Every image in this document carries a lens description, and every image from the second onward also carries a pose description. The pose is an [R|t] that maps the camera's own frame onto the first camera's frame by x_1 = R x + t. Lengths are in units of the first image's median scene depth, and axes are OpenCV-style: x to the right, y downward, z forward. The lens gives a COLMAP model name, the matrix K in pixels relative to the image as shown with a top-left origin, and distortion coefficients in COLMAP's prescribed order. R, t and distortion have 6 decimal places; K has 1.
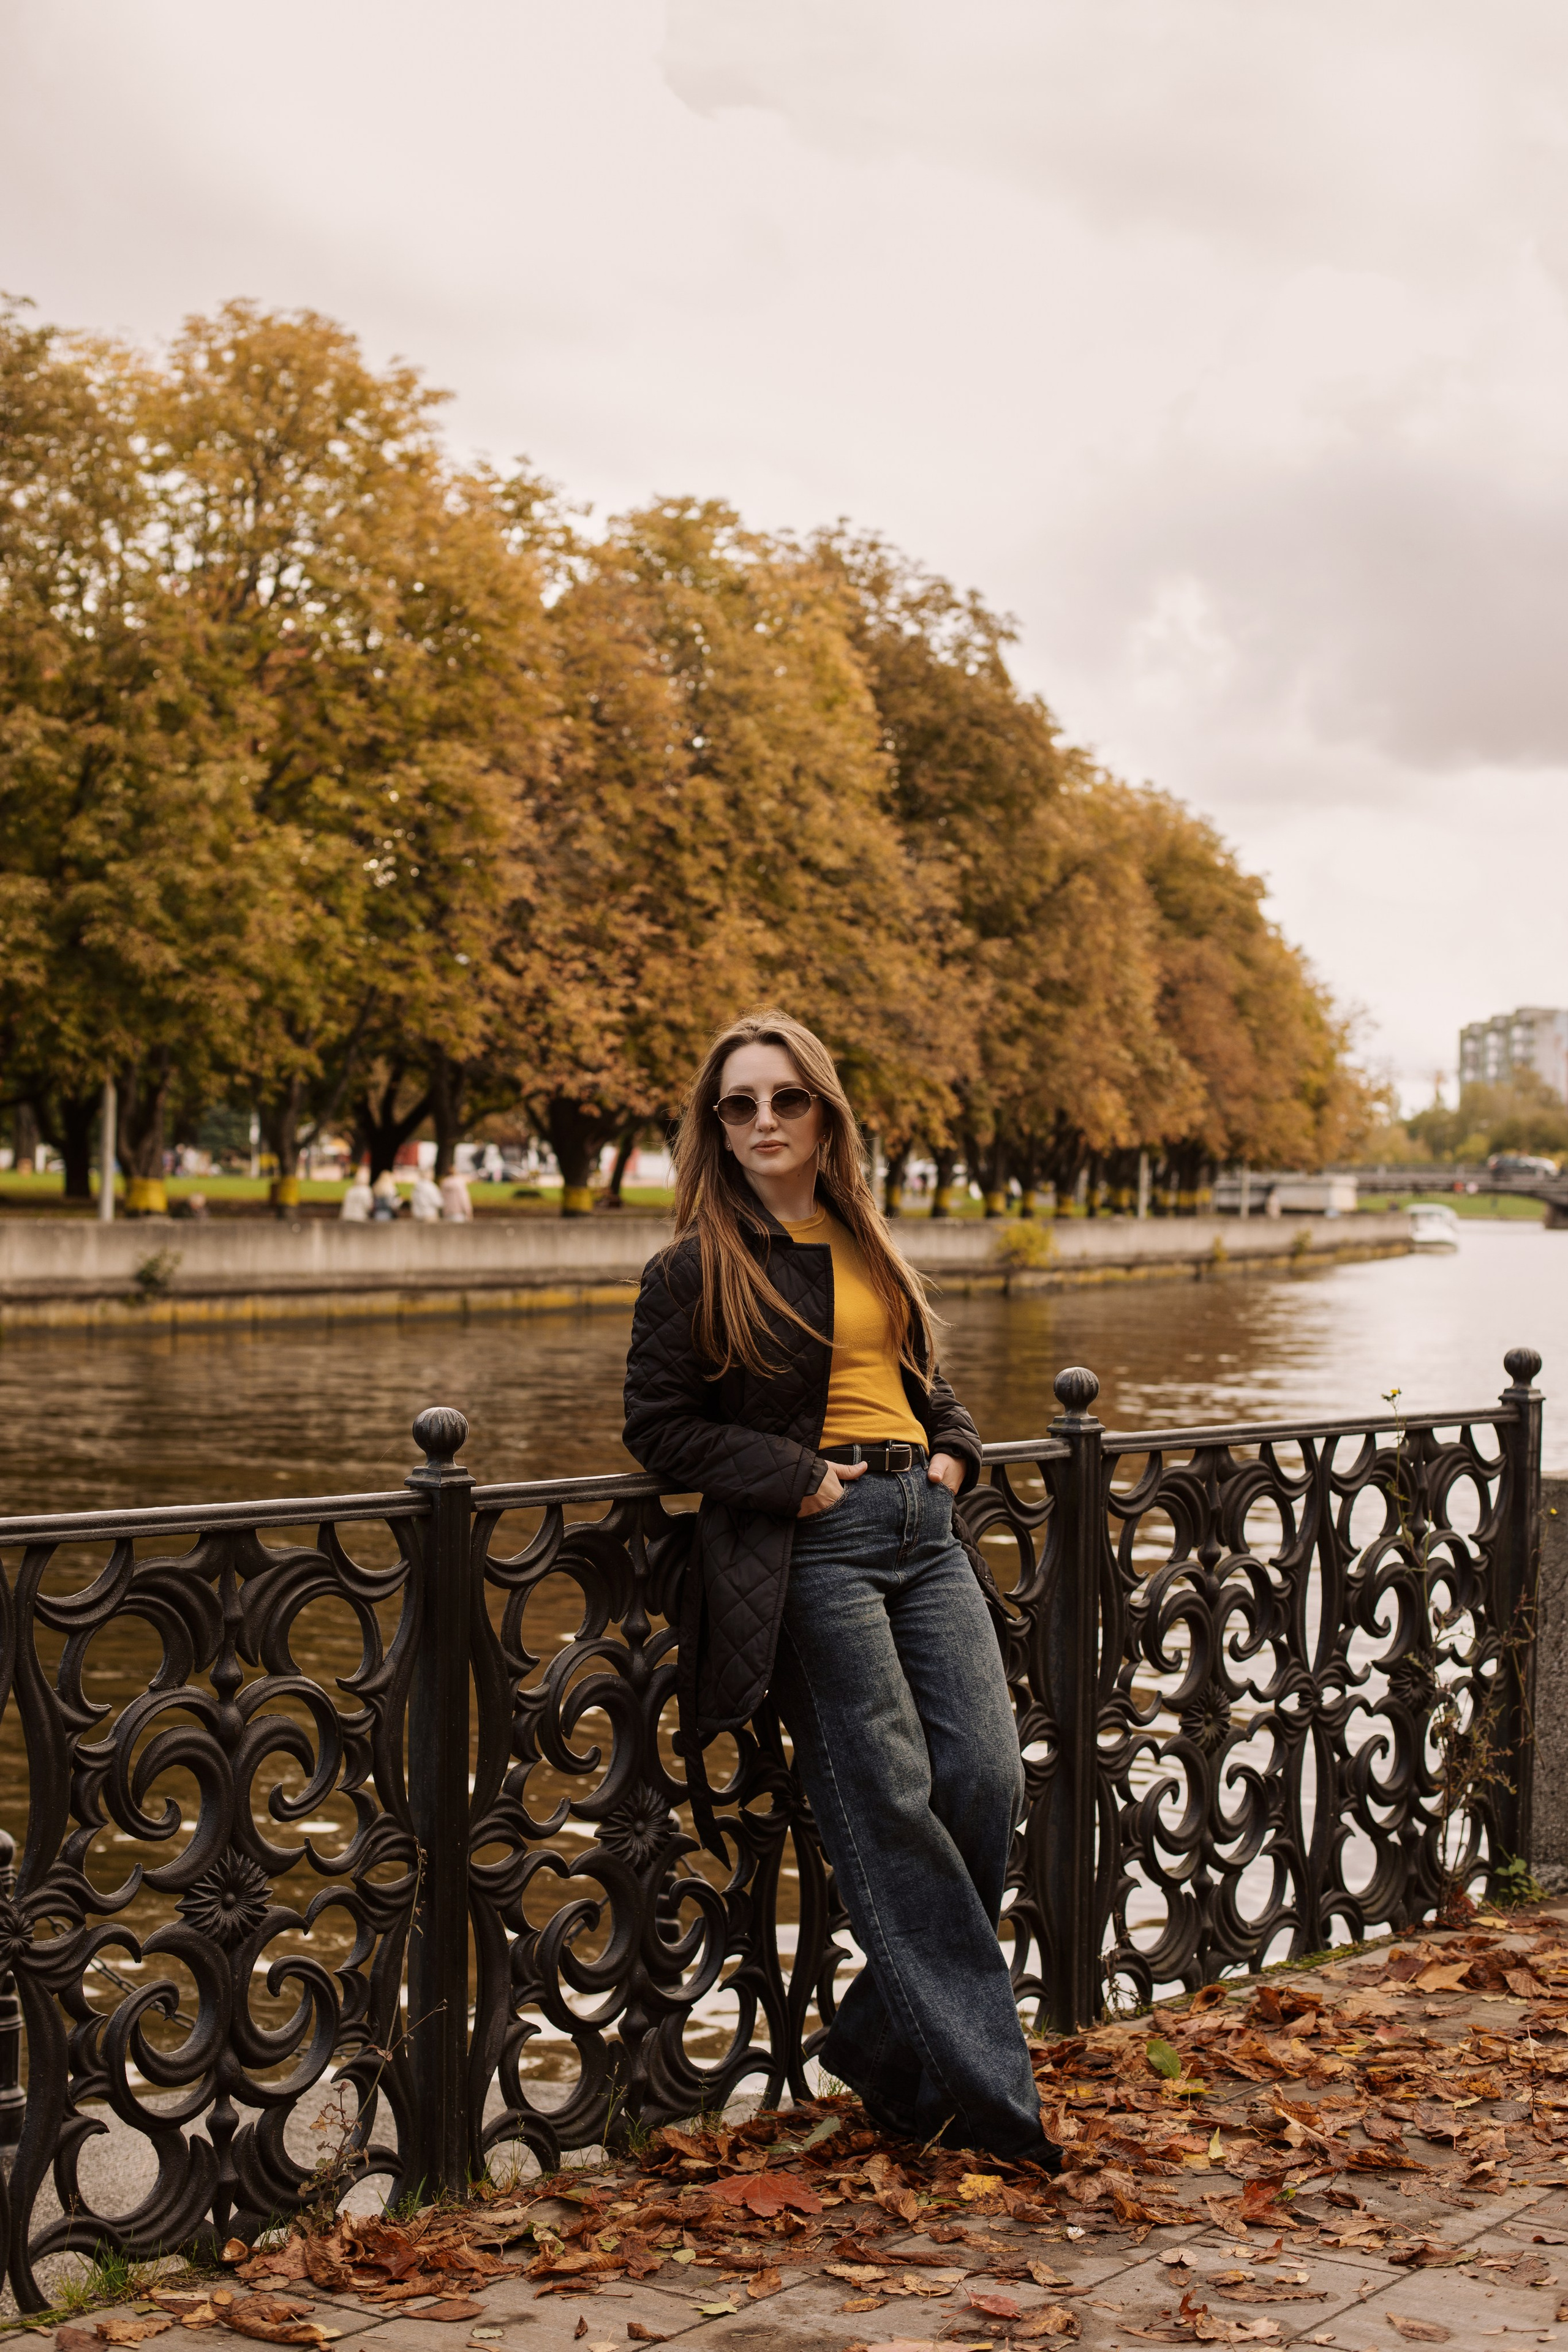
lens RADIAL K [[3522.8, 0, 750.5], [0, 3522.8, 1165.3], [0, 0, 1]] dist [-0.130989, 0.094732]
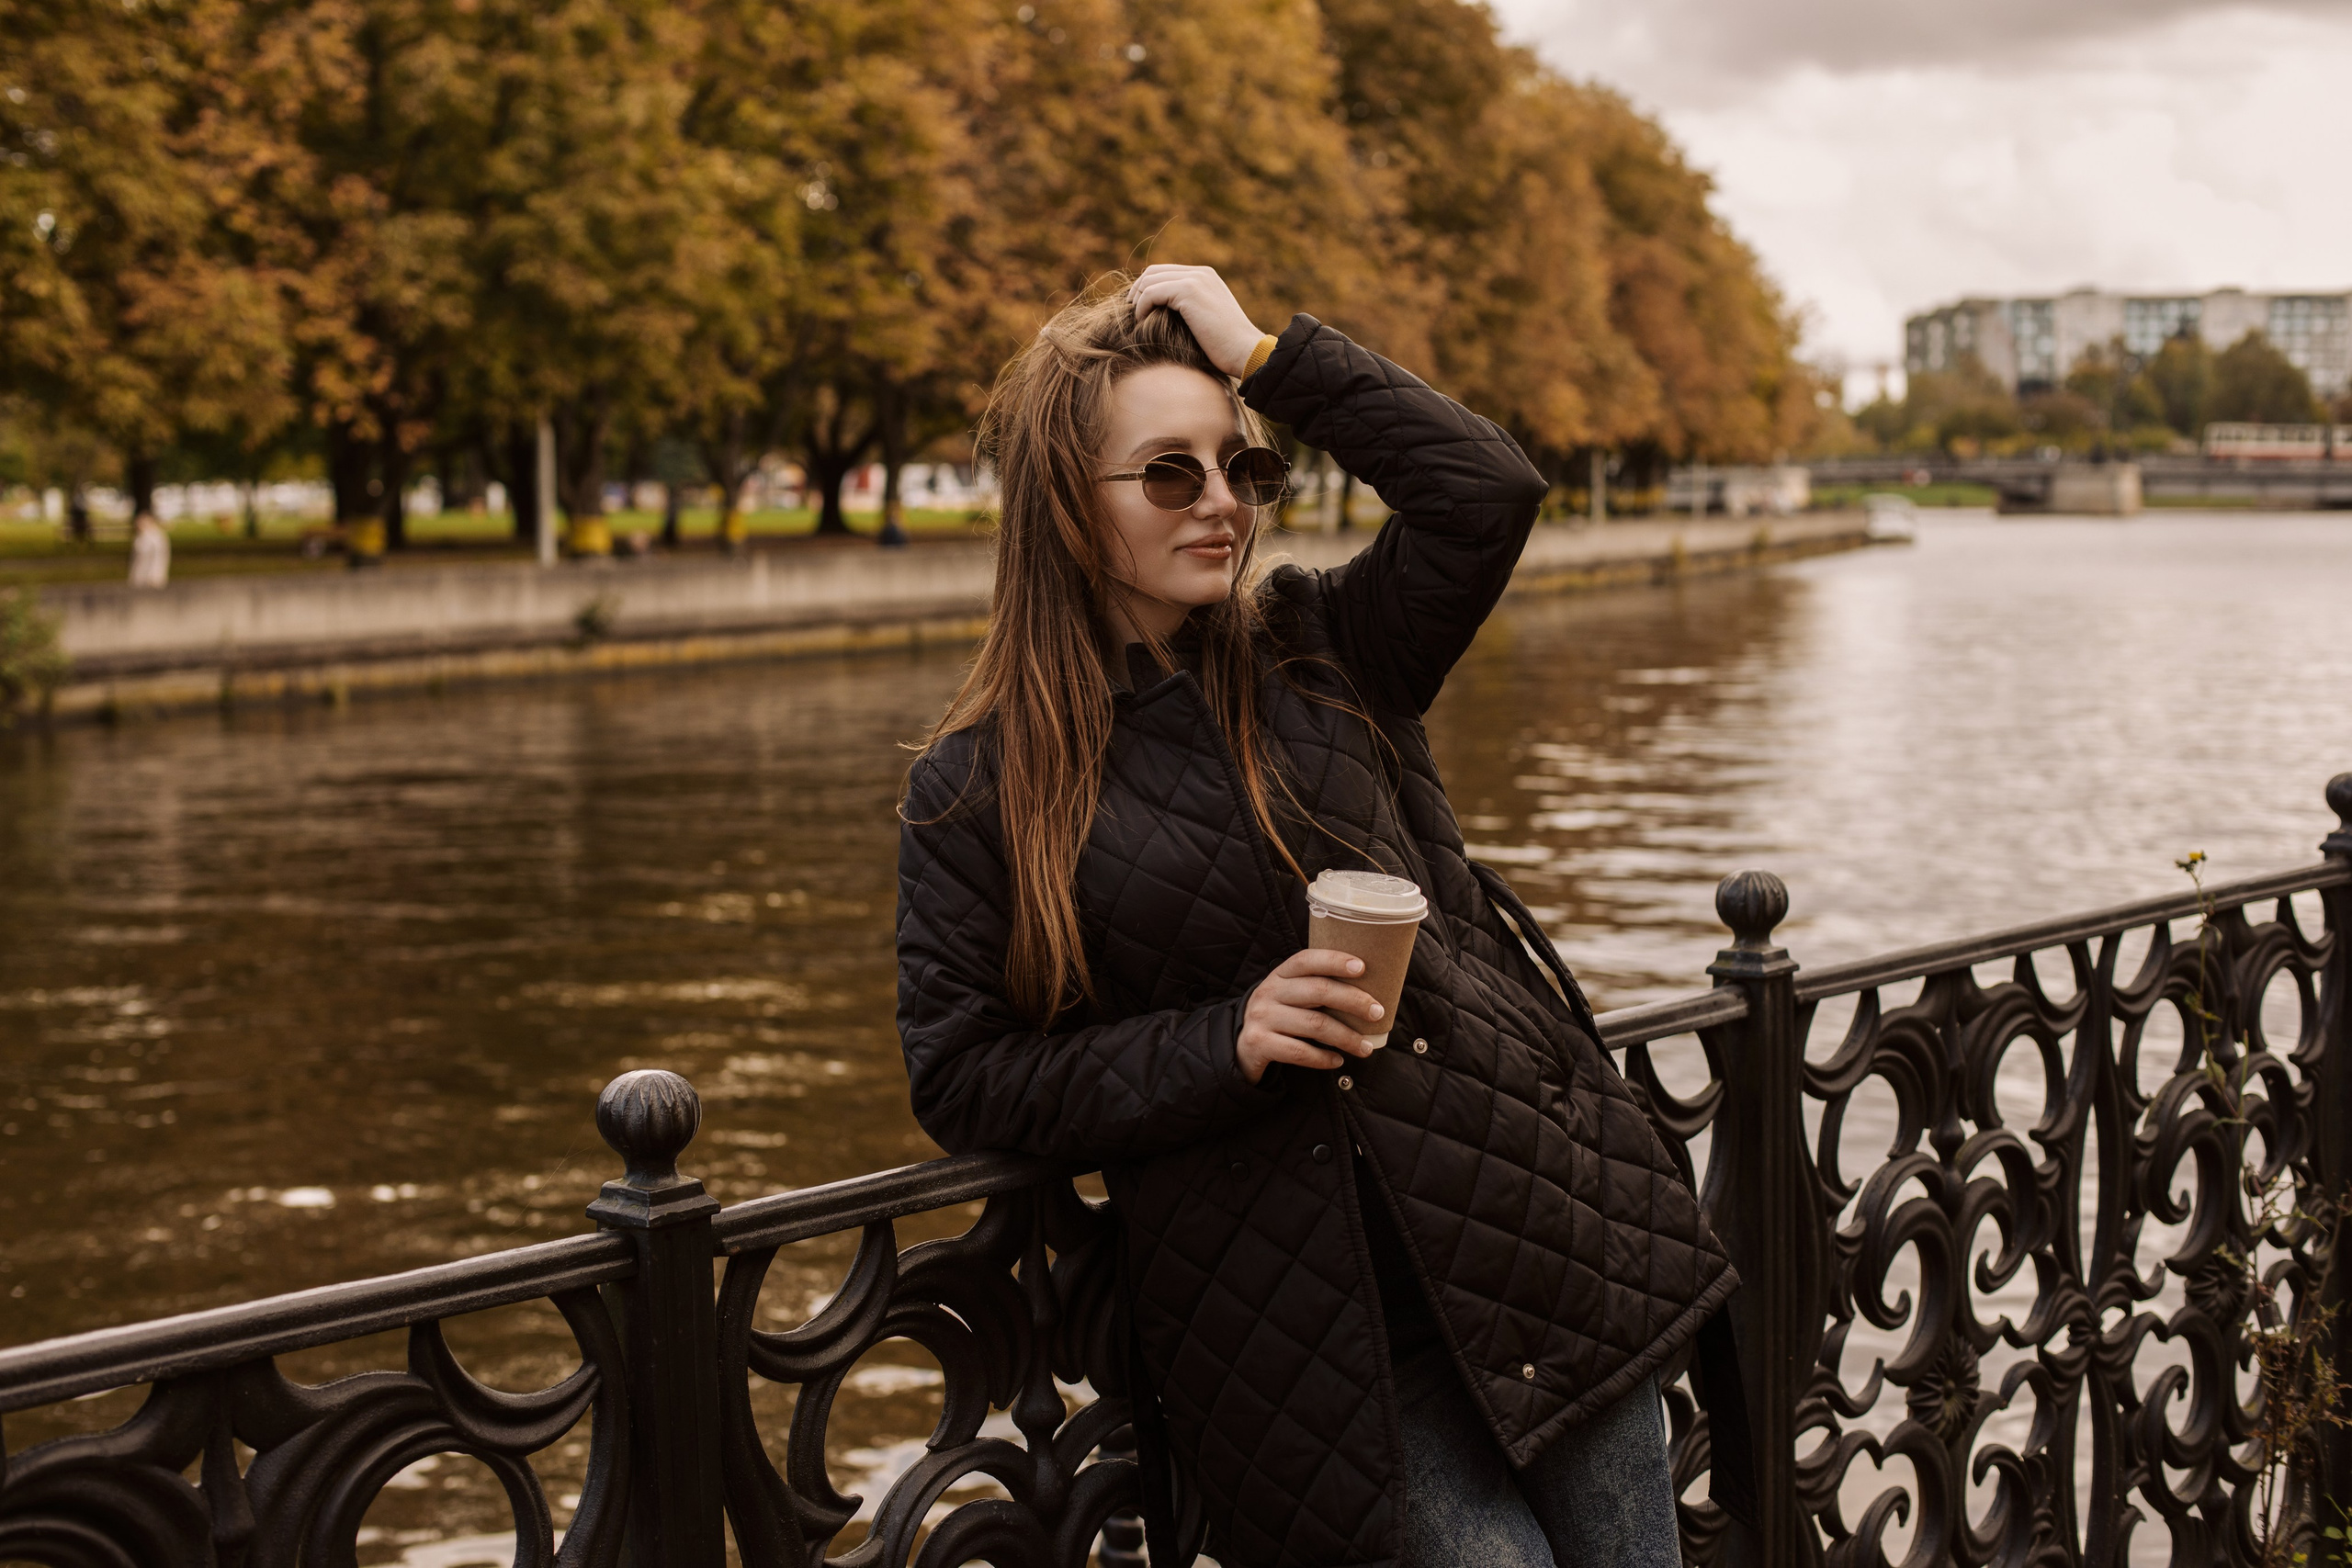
lens RADIAL K [[3491.6, 0, 1171.0], [0, 3491.6, 783.6], [0, 0, 1]] dist [-0.146453, 0.091883]
pose [[0.999343, -0.034147, -0.012110, -0.000991], [0.035071, 0.995610, 0.086786, -0.012411], [0.009093, -0.087153, 0.996153, 0.351026]]
